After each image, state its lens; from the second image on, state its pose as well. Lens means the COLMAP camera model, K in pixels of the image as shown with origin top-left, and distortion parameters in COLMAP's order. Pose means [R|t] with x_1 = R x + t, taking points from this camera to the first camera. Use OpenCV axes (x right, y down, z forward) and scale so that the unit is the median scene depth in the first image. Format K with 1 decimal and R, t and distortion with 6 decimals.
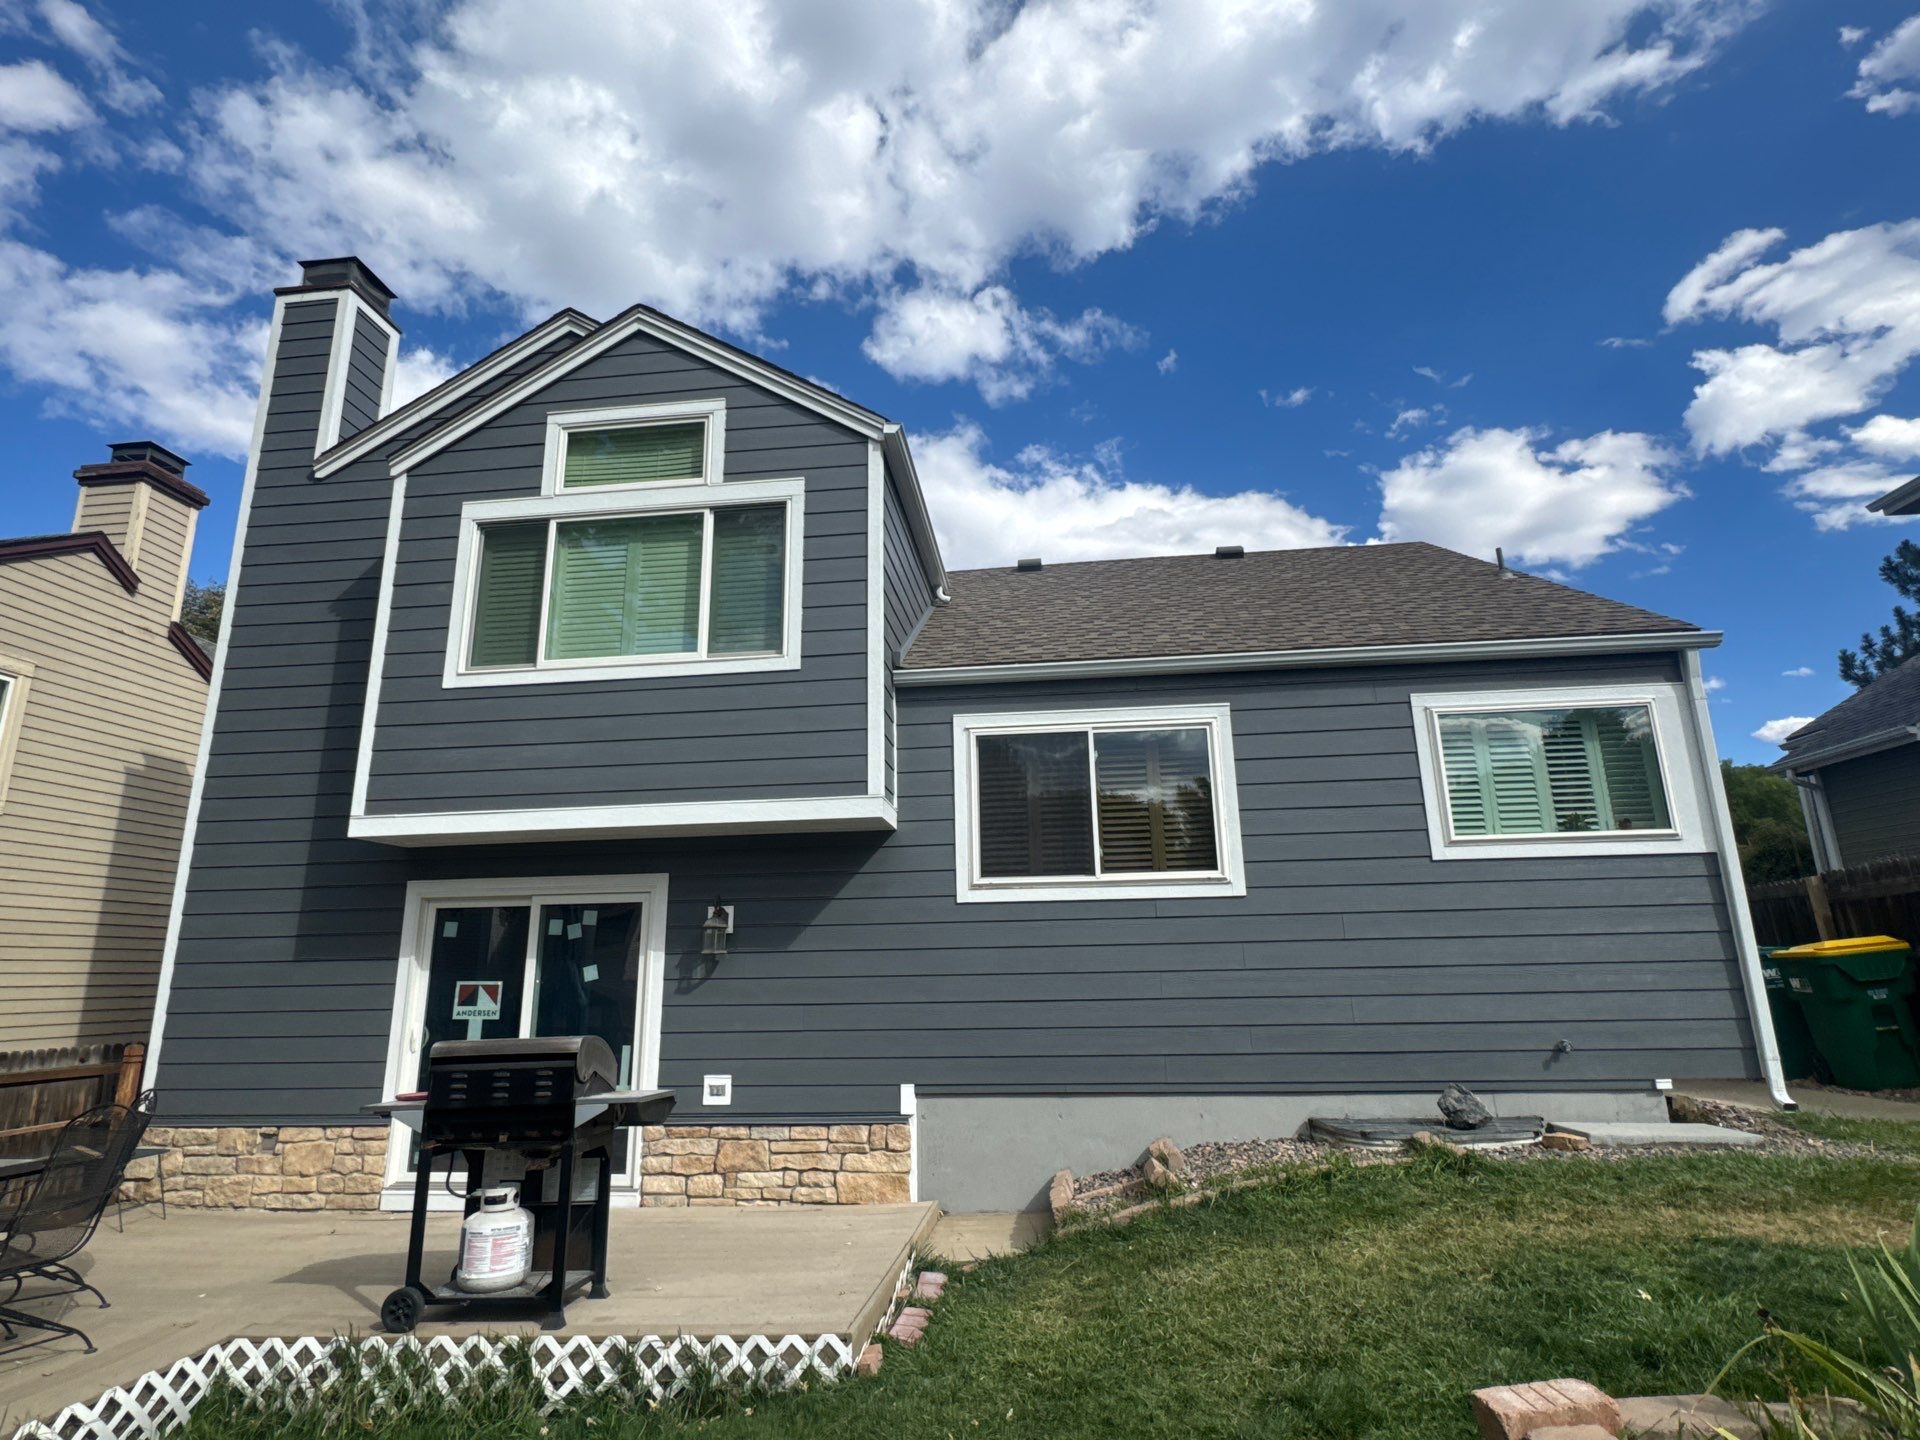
lens RADIAL K [[998.3, 0, 956.0], [0, 998.3, 720.1], [0, 0, 1]] dist [0.001046, -0.001324]
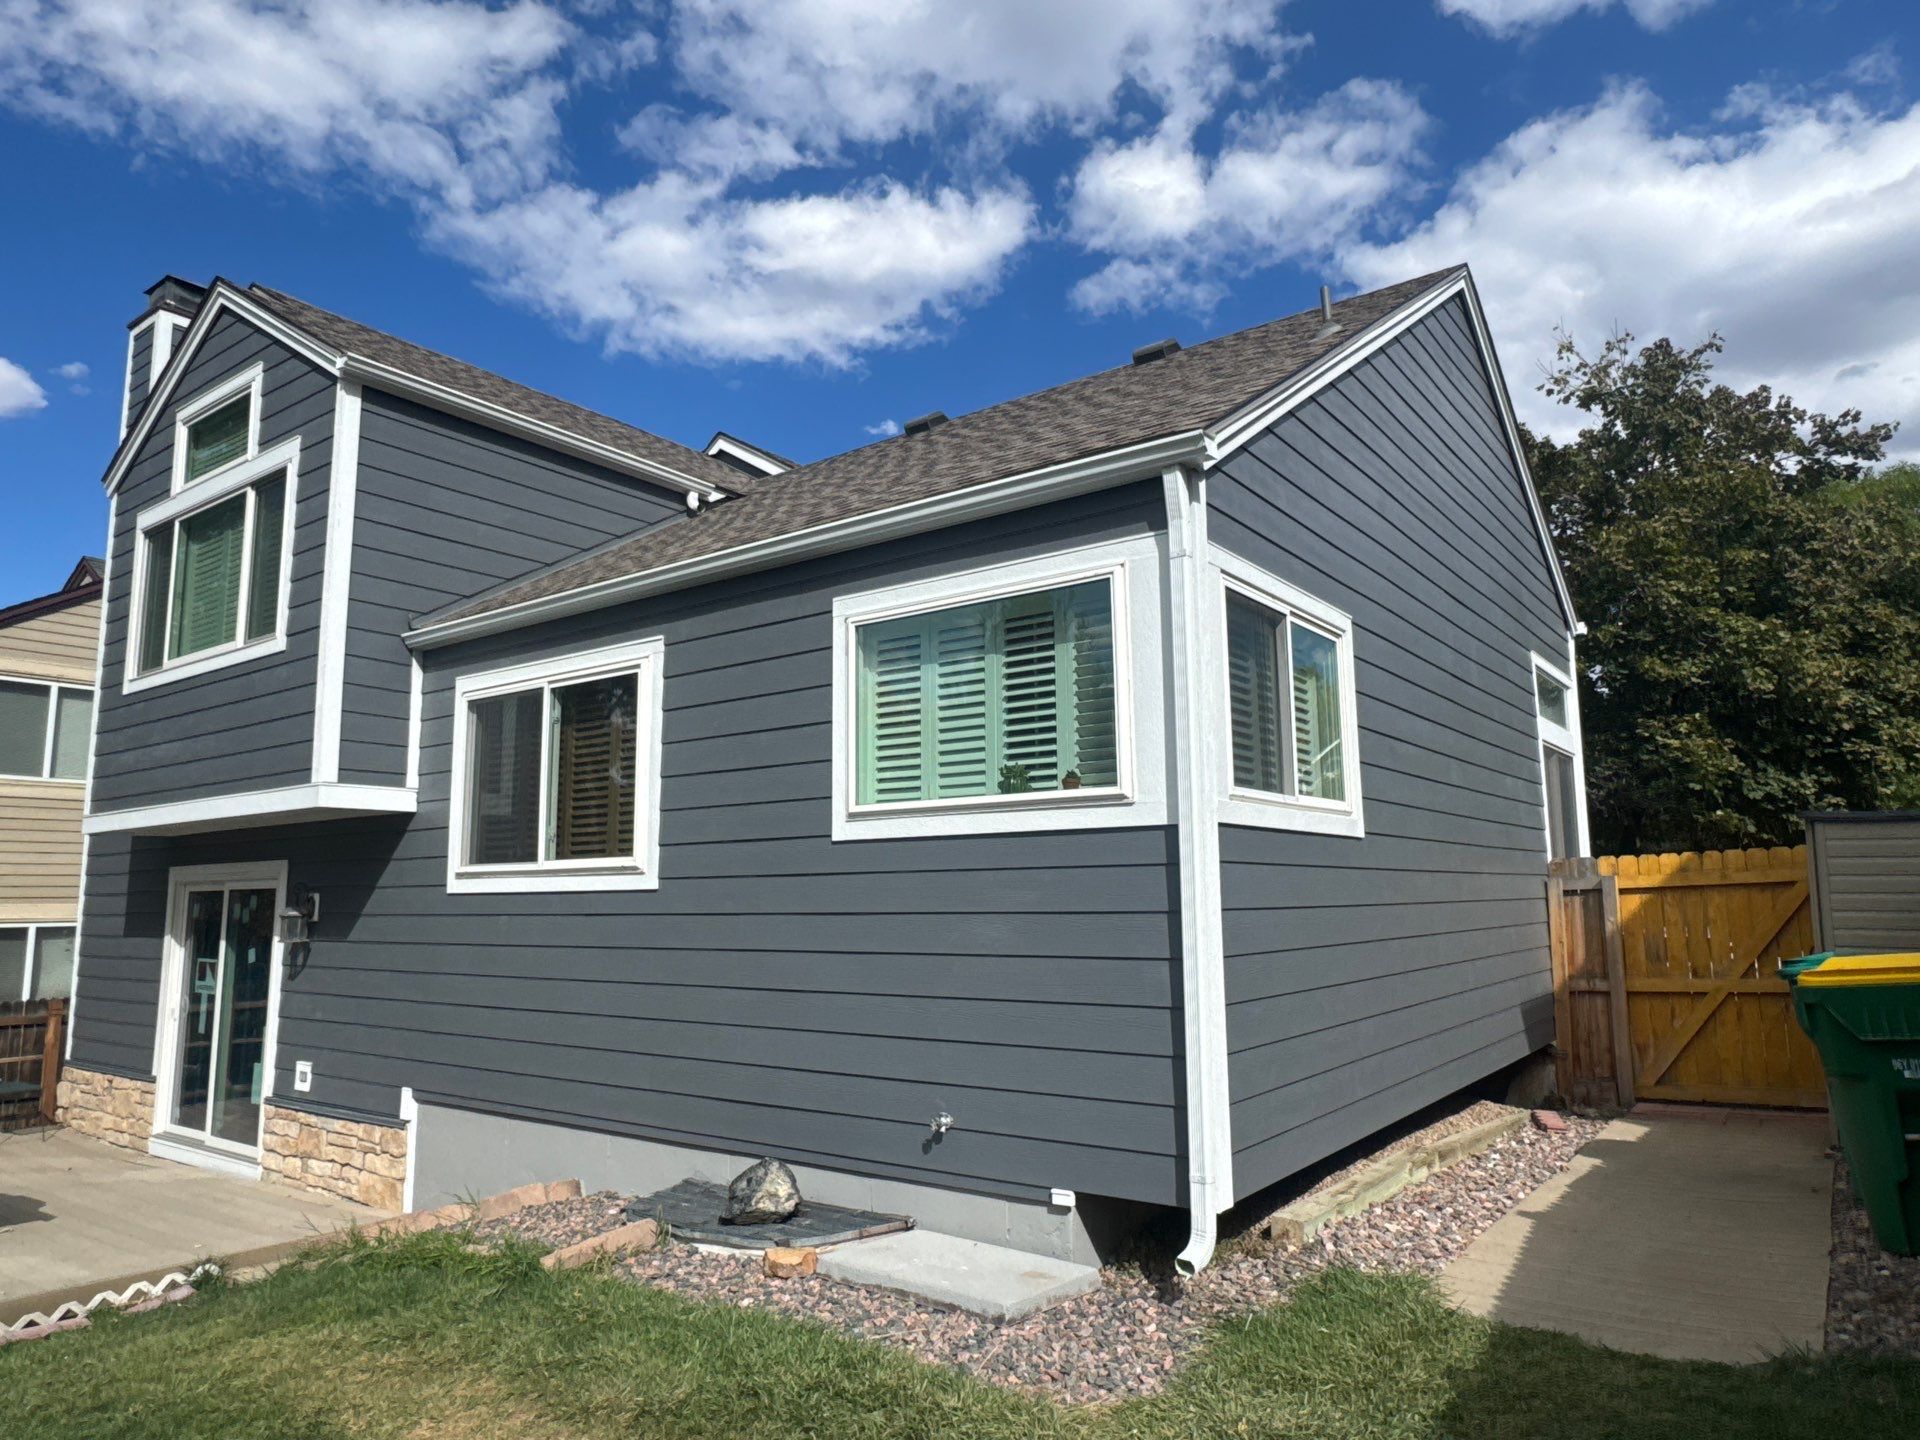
lens RADIAL K [[1215.2, 0, 952.8], [0, 1215.2, 715.7], [0, 0, 1]] dist [0.002858, 0.003549]
pose [[0.860714, -0.068716, -0.504431, 0.935003], [0.127229, 0.988441, 0.082440, -0.004805], [0.492935, -0.135135, 0.859508, 0.311022]]
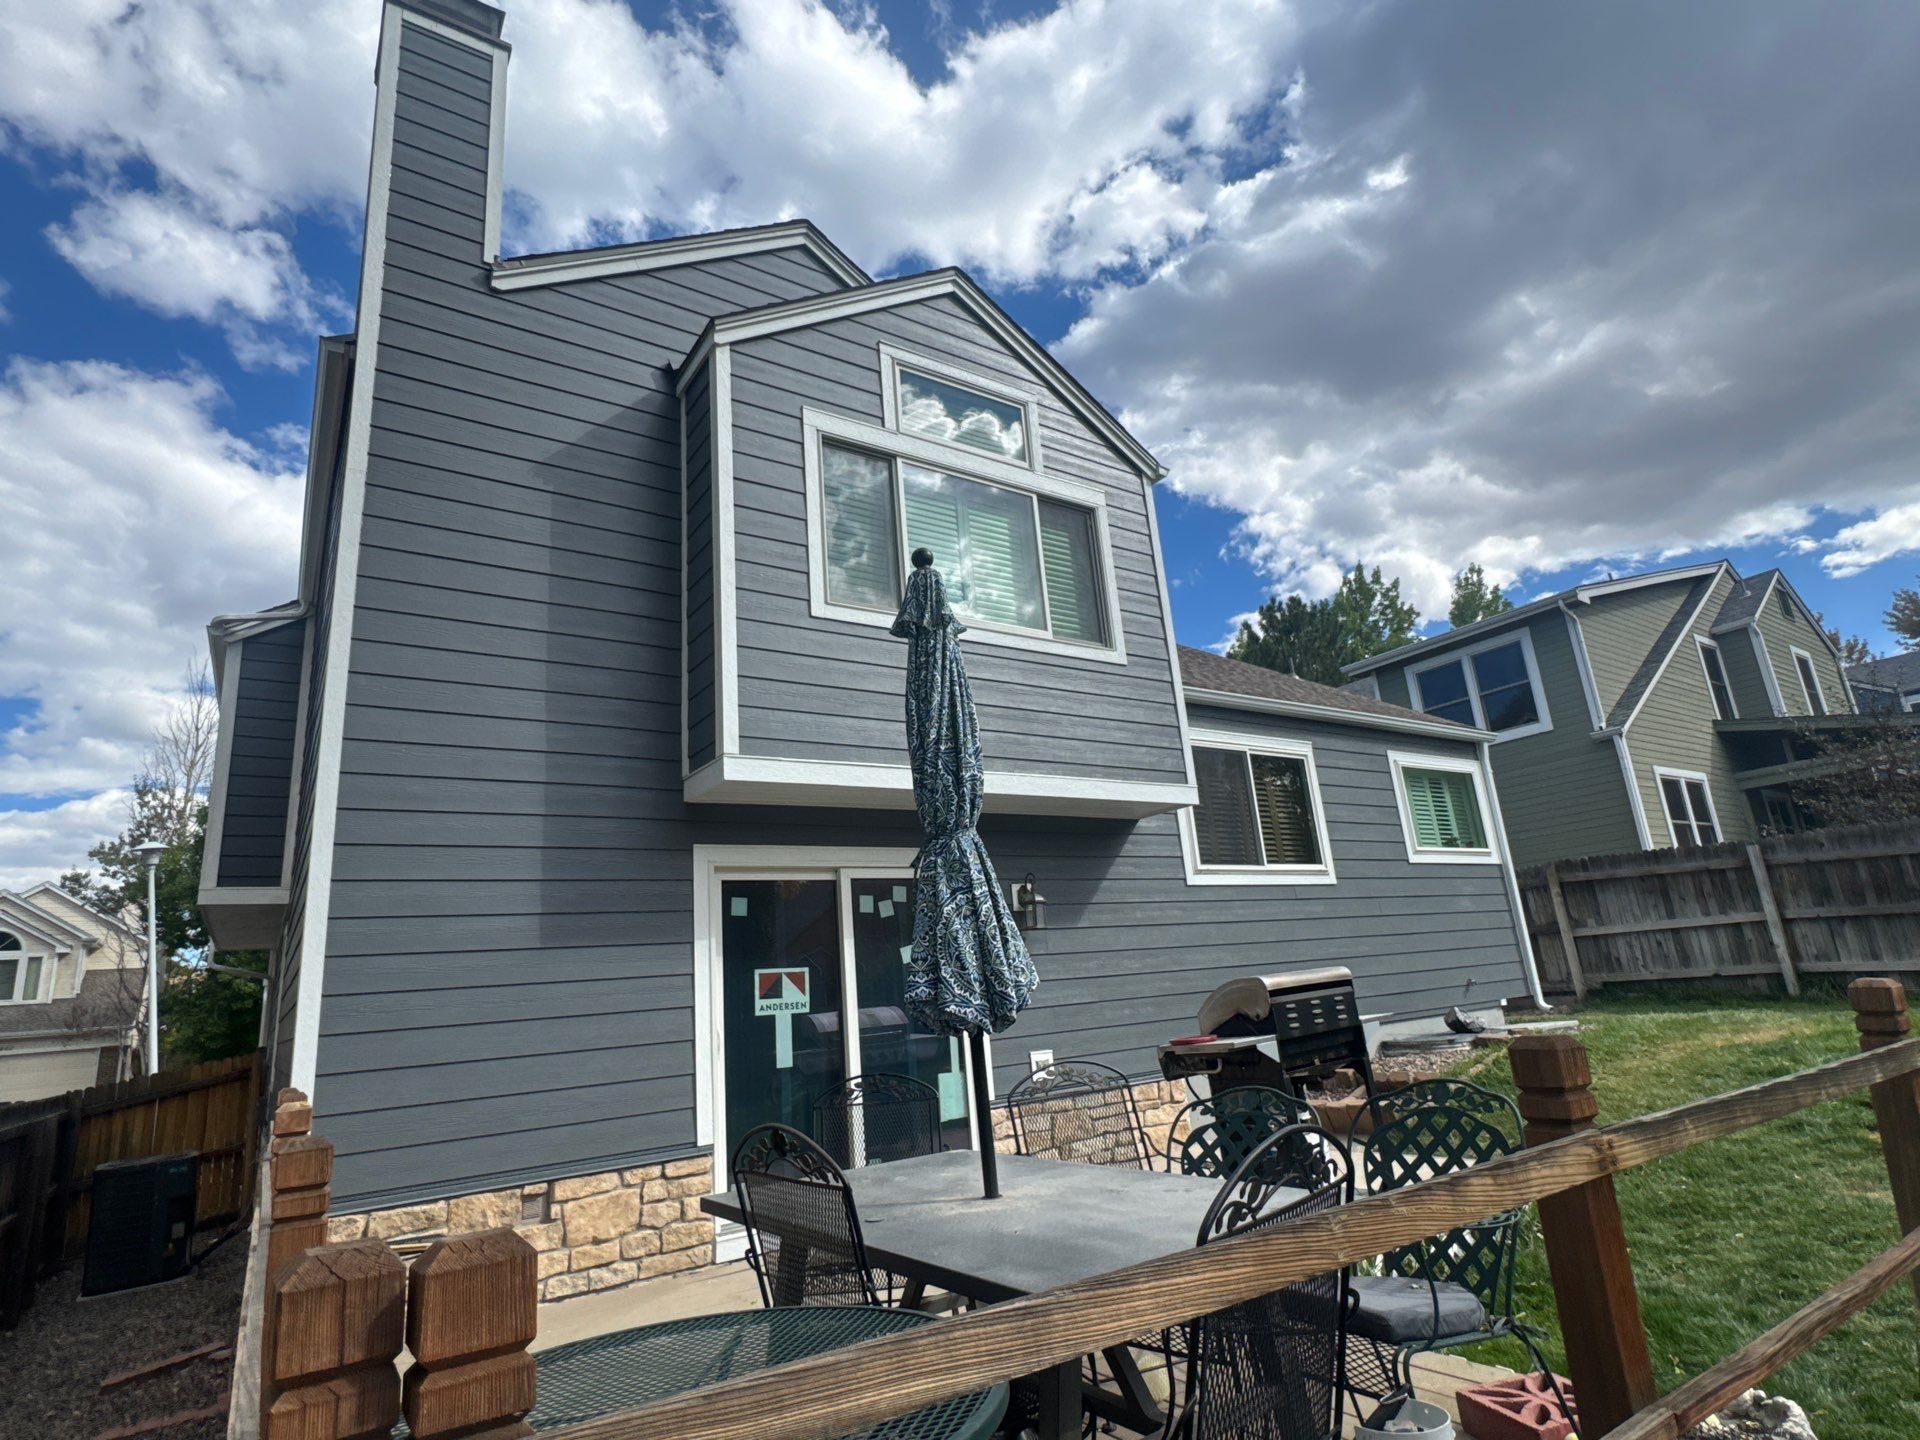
lens RADIAL K [[991.7, 0, 961.1], [0, 991.7, 728.0], [0, 0, 1]] dist [-0.000638, -0.004228]
pose [[0.762391, 0.127266, 0.634479, -0.947464], [-0.090803, 0.991809, -0.089832, 0.128105], [-0.640715, 0.010874, 0.767702, 0.277947]]
